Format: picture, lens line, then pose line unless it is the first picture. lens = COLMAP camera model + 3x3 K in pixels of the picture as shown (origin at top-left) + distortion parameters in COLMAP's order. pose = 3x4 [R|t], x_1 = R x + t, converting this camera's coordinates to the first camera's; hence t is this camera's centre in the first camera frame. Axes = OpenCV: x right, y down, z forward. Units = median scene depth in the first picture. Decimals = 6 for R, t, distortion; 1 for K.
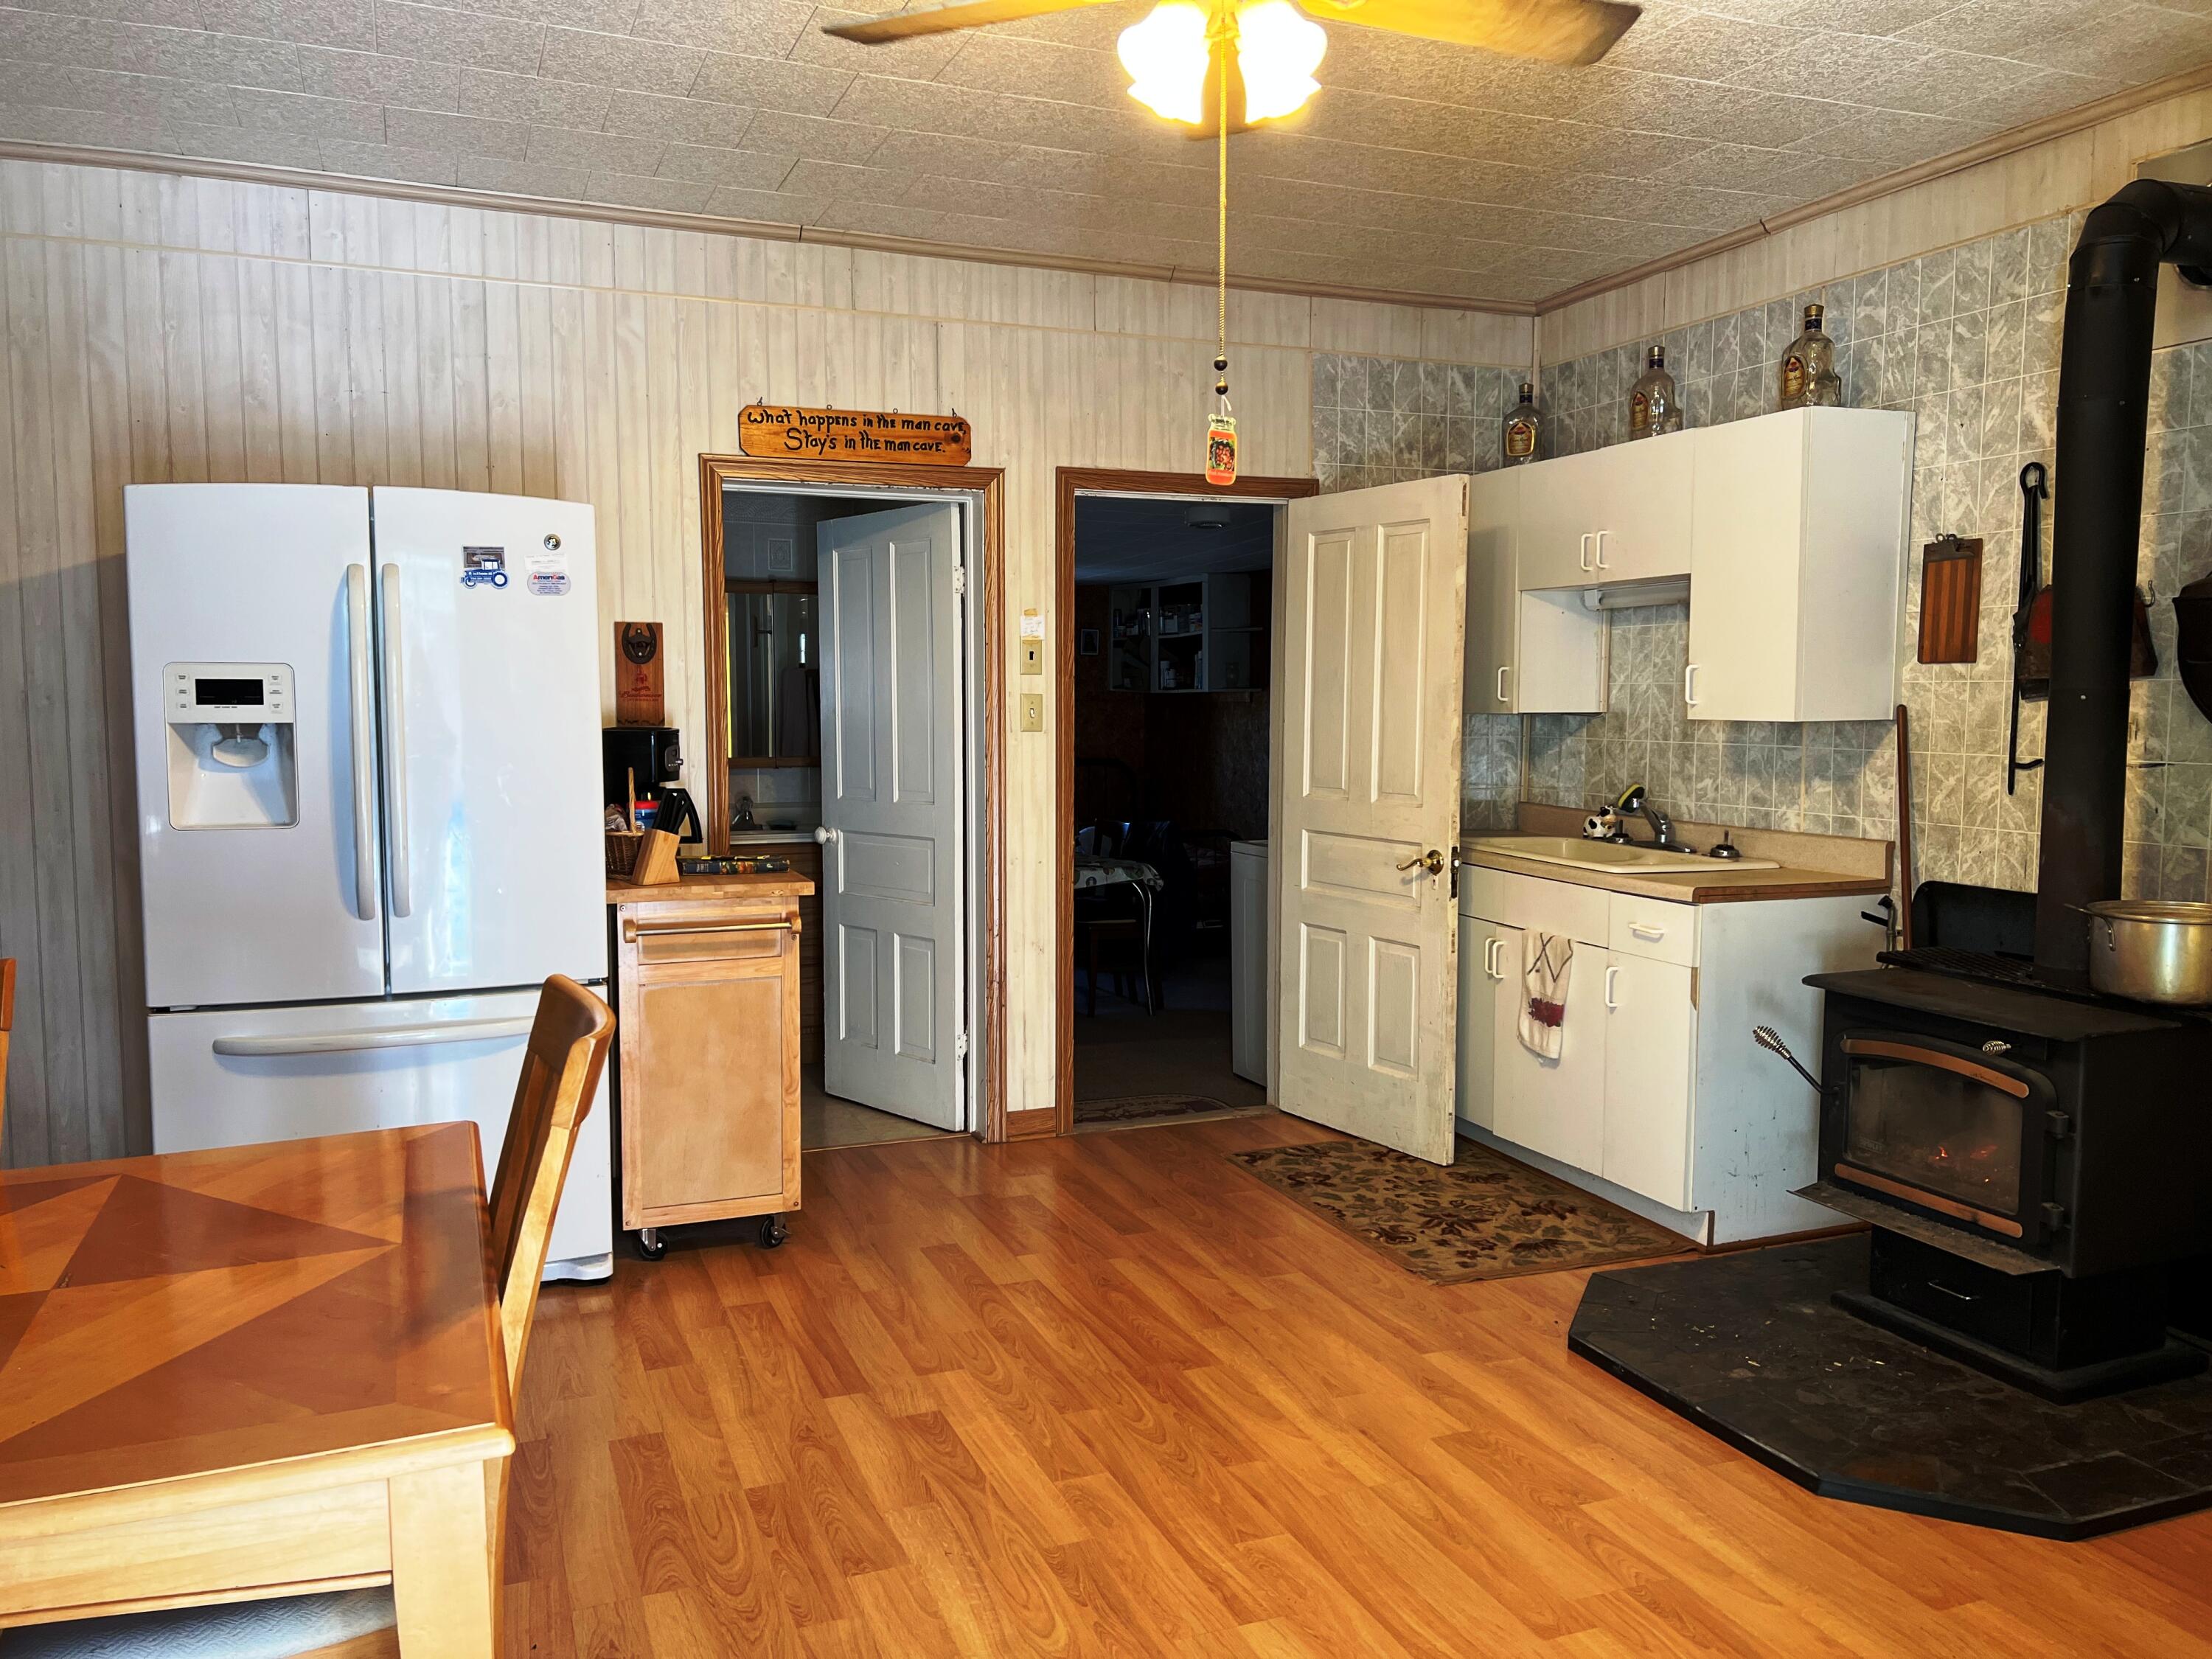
lens RADIAL K [[1653.1, 0, 1088.8], [0, 1653.1, 832.7], [0, 0, 1]] dist [0.058489, -0.071490]
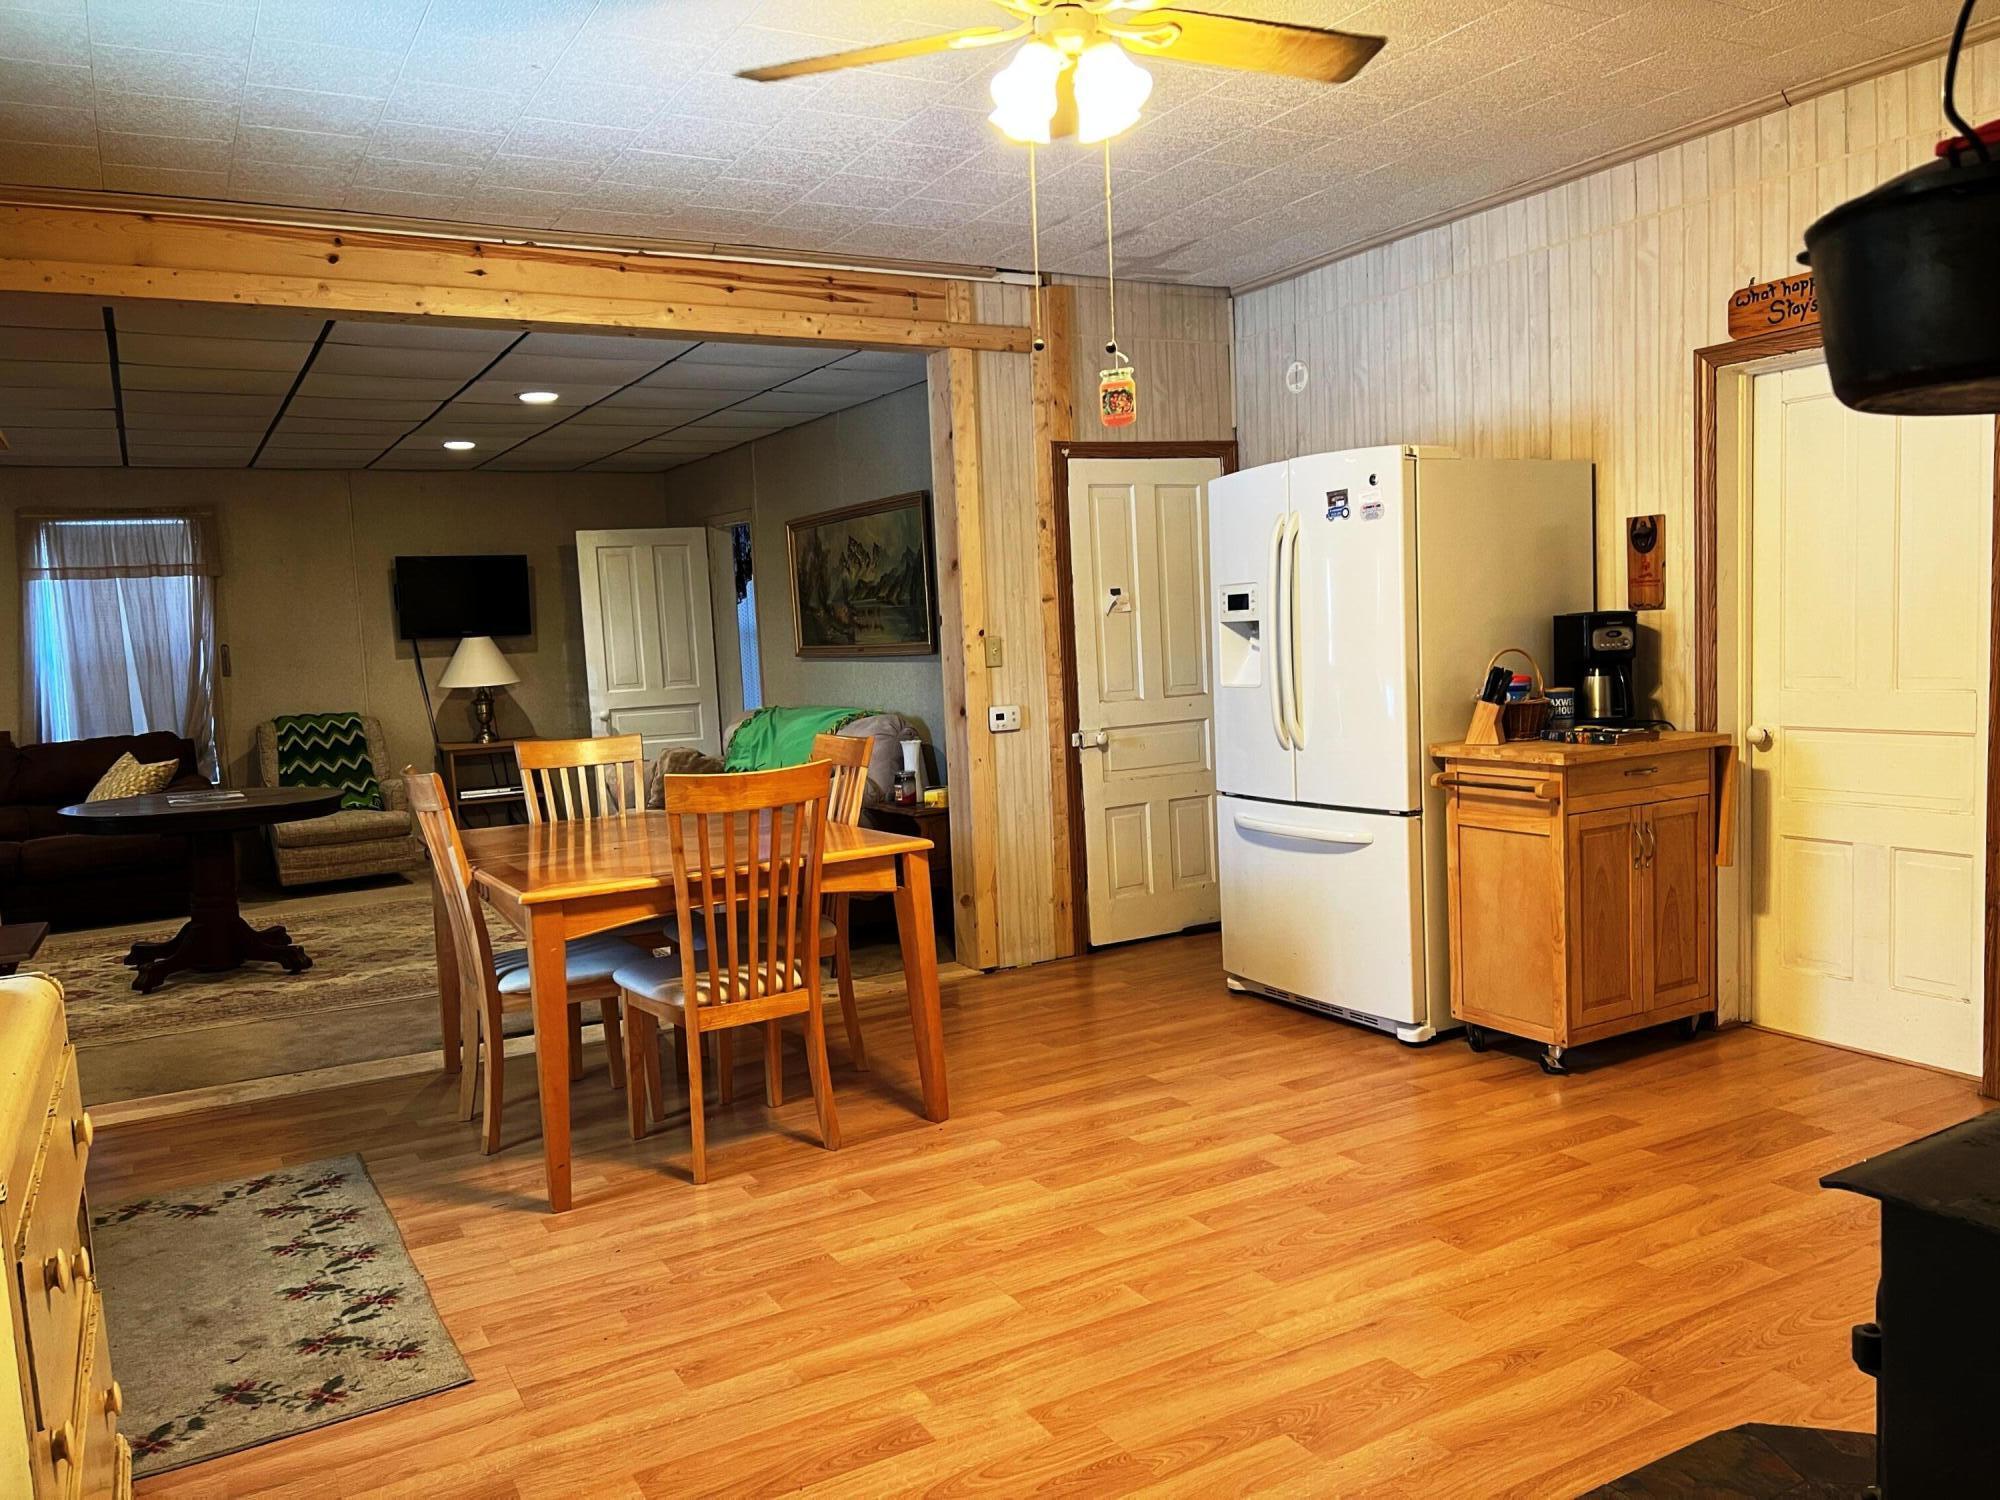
lens RADIAL K [[1490.2, 0, 1017.1], [0, 1490.2, 758.7], [0, 0, 1]] dist [0.046112, -0.046786]
pose [[0.139396, 0.081124, -0.986908, 0.707723], [-0.032819, 0.996470, 0.077274, -0.029441], [0.989693, 0.021617, 0.141567, 0.465133]]
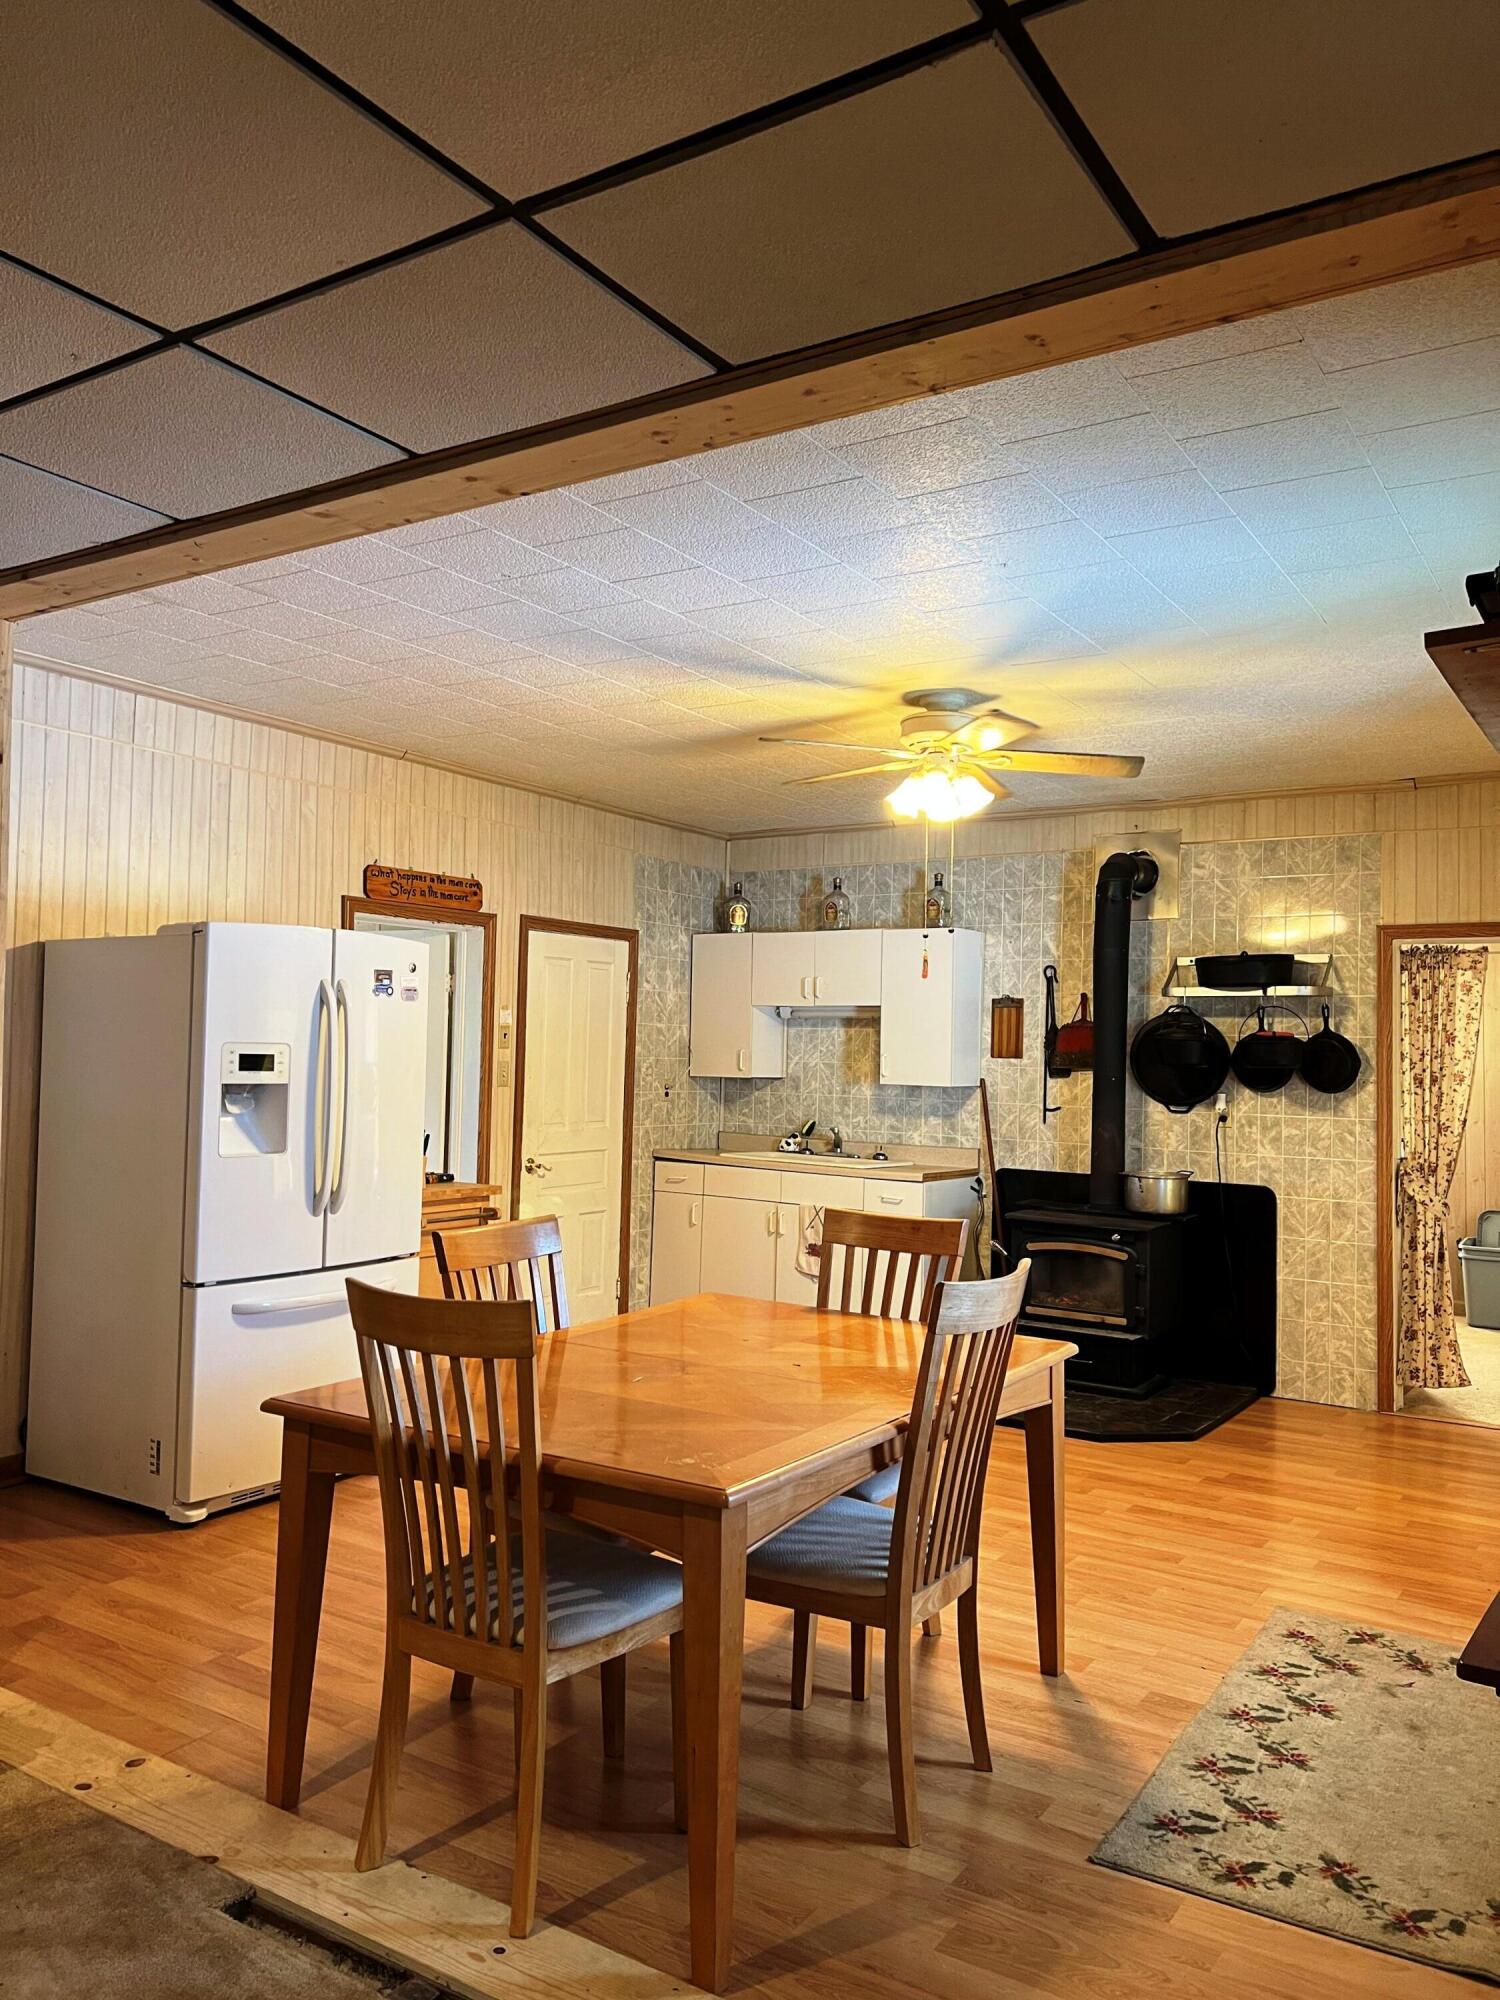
lens RADIAL K [[1502.4, 0, 736.5], [0, 1502.4, 1004.6], [0, 0, 1]] dist [0.098795, -0.115879]
pose [[0.815187, 0.038506, 0.577917, -0.749762], [0.024822, 0.994548, -0.101279, 0.008667], [-0.578666, 0.096907, 0.809787, -0.266183]]
